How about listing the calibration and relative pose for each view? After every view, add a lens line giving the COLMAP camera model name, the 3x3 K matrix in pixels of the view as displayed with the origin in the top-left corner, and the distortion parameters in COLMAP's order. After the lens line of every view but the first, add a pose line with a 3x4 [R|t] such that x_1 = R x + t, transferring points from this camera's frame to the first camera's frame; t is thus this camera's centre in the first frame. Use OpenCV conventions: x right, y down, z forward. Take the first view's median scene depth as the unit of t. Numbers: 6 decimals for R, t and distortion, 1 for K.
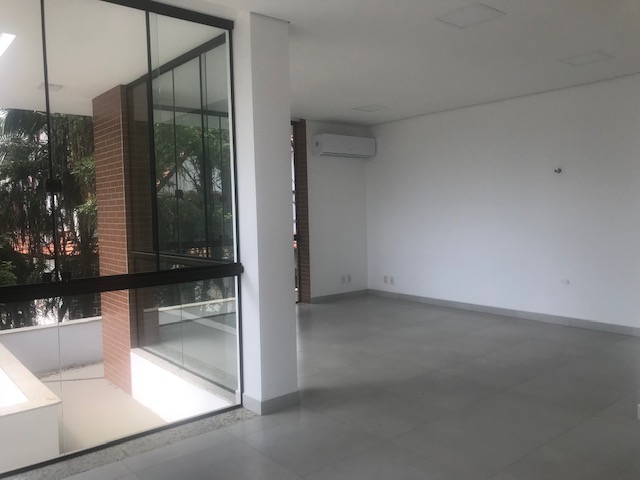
lens RADIAL K [[521.3, 0, 320.0], [0, 521.3, 240.0], [0, 0, 1]] dist [-0.001434, 0.000227]
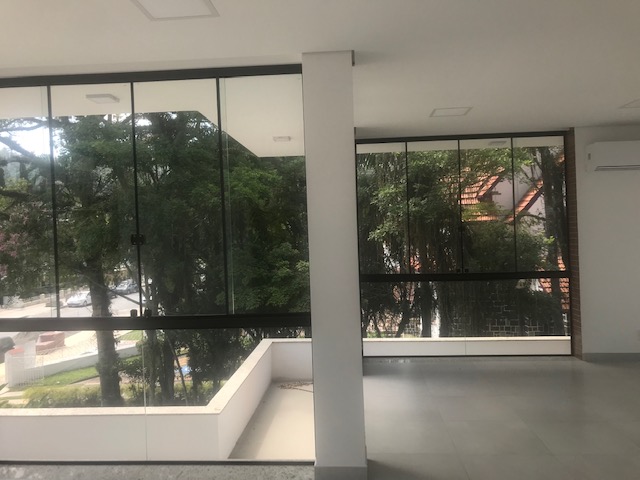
lens RADIAL K [[533.4, 0, 320.0], [0, 533.4, 229.1], [0, 0, 1]] dist [0.004403, 0.004996]
pose [[0.715435, -0.001109, -0.698678, 0.268166], [-0.030399, 0.999002, -0.032715, -0.037049], [0.698018, 0.044644, 0.714688, 0.153412]]
